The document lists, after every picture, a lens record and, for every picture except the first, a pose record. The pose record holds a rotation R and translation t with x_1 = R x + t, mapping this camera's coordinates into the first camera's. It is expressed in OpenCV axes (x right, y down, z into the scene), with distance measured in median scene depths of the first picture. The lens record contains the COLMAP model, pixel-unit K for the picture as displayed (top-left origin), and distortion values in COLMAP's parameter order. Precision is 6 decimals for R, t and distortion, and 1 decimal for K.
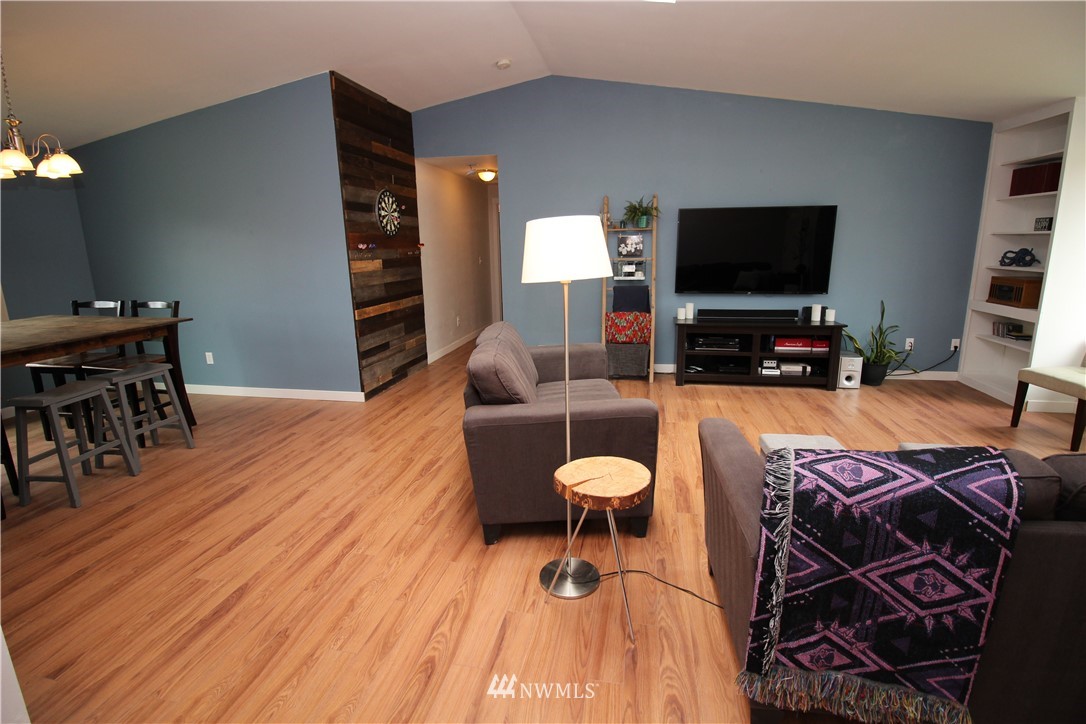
lens RADIAL K [[503.3, 0, 545.8], [0, 503.3, 347.7], [0, 0, 1]] dist [-0.000896, -0.000853]
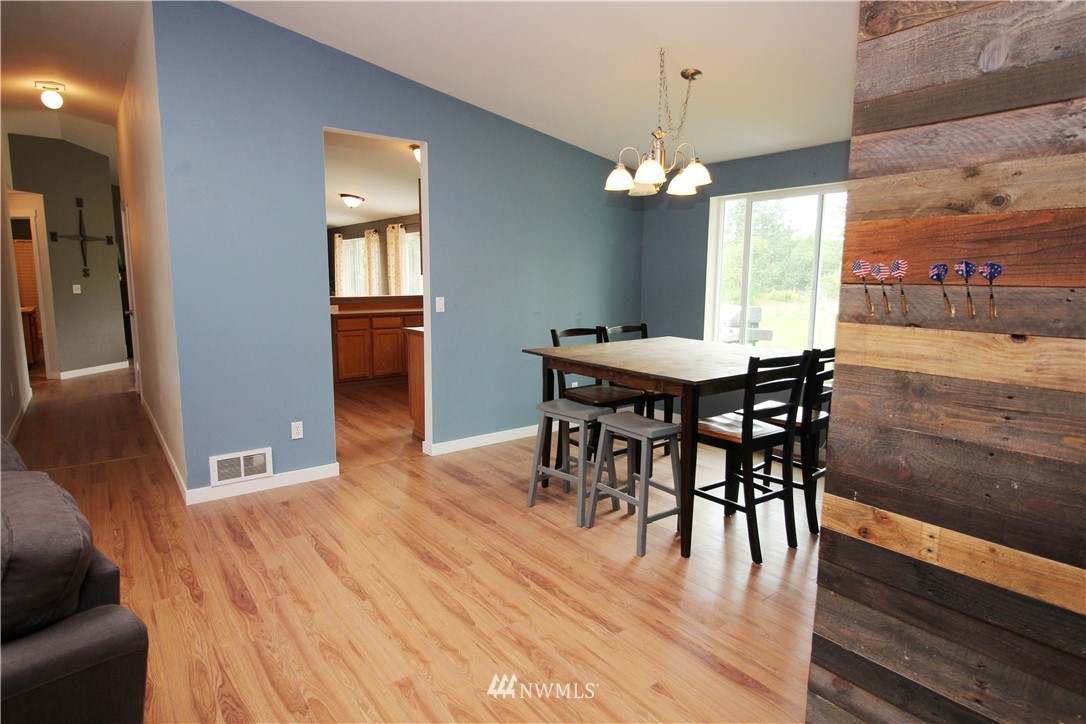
lens RADIAL K [[587.5, 0, 547.7], [0, 587.5, 349.7], [0, 0, 1]] dist [-0.002447, -0.001262]
pose [[-0.658482, 0.104944, -0.745244, -0.046511], [-0.150151, 0.952003, 0.266730, -0.296697], [0.737466, 0.287536, -0.611120, 1.459339]]
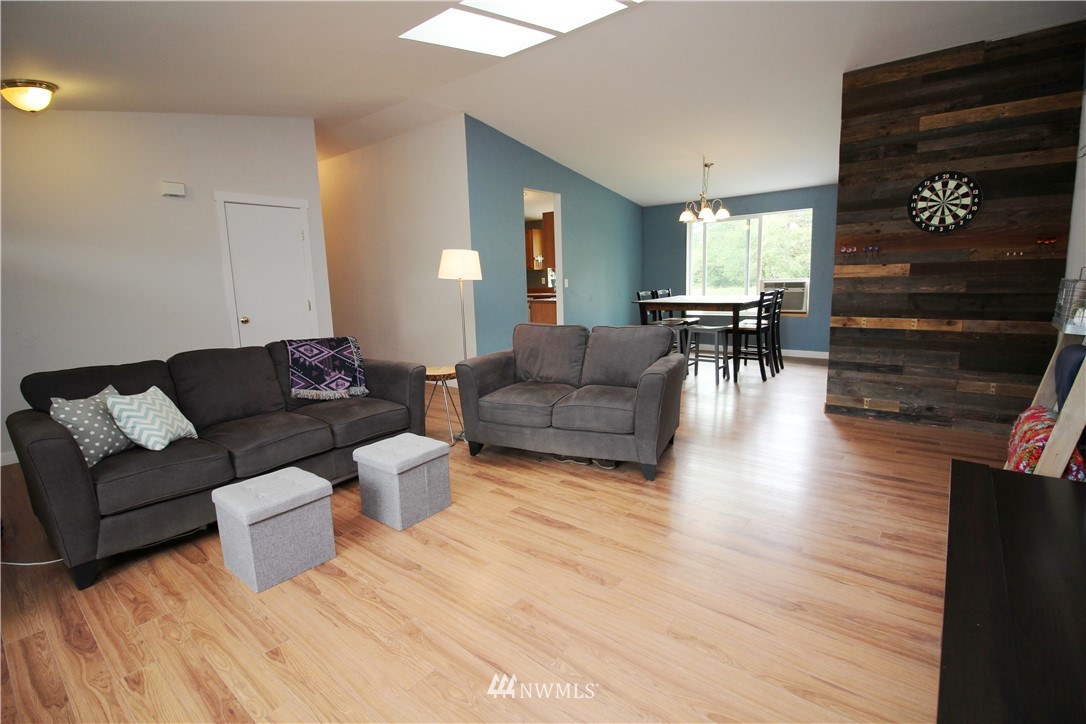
lens RADIAL K [[503.3, 0, 545.8], [0, 503.3, 347.7], [0, 0, 1]] dist [-0.000896, -0.000853]
pose [[-0.487475, 0.150526, -0.860064, 1.003845], [-0.137245, 0.959573, 0.245731, -0.246081], [0.862283, 0.237827, -0.447109, 1.334823]]
